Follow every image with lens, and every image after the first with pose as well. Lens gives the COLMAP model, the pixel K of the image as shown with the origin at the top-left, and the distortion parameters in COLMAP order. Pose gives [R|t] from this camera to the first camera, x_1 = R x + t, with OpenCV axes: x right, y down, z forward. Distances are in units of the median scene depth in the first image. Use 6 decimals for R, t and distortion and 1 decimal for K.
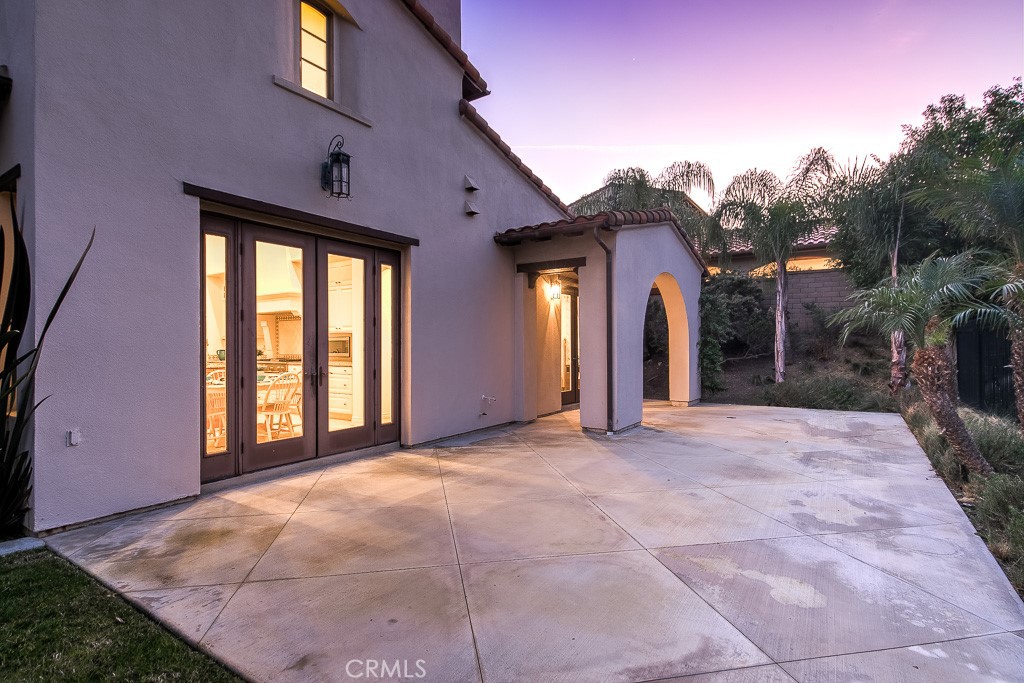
lens RADIAL K [[503.0, 0, 514.2], [0, 503.0, 343.3], [0, 0, 1]] dist [-0.003109, -0.000553]
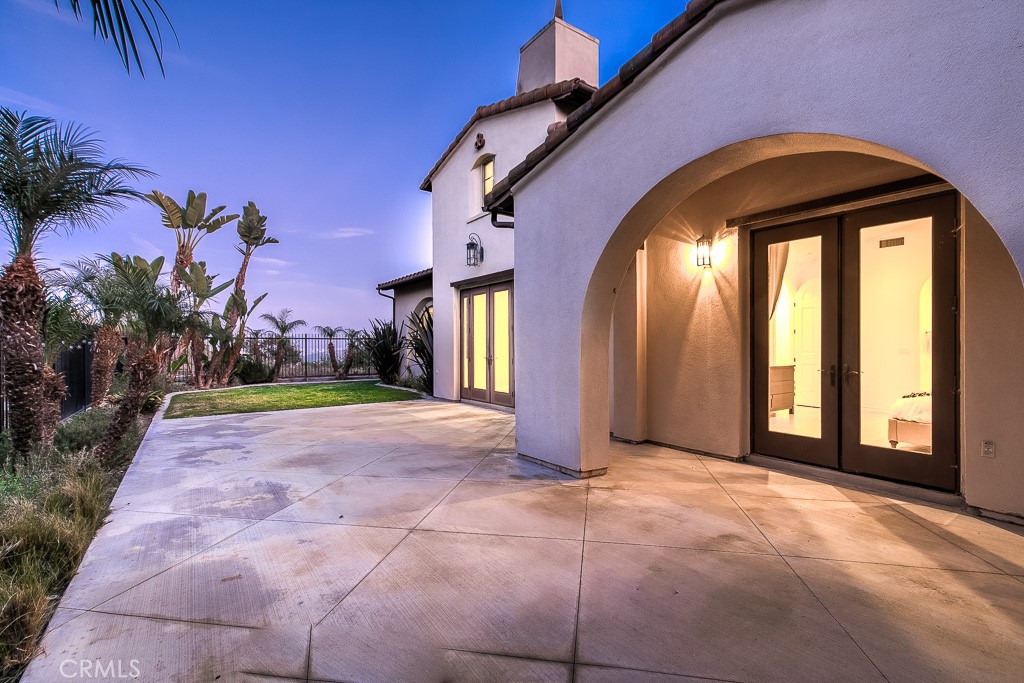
lens RADIAL K [[458.9, 0, 519.0], [0, 458.9, 342.5], [0, 0, 1]] dist [-0.003407, -0.000289]
pose [[-0.344633, 0.004397, -0.938727, 0.625170], [0.013696, 0.999906, -0.000344, 0.001599], [0.938638, -0.012975, -0.344661, 0.894201]]
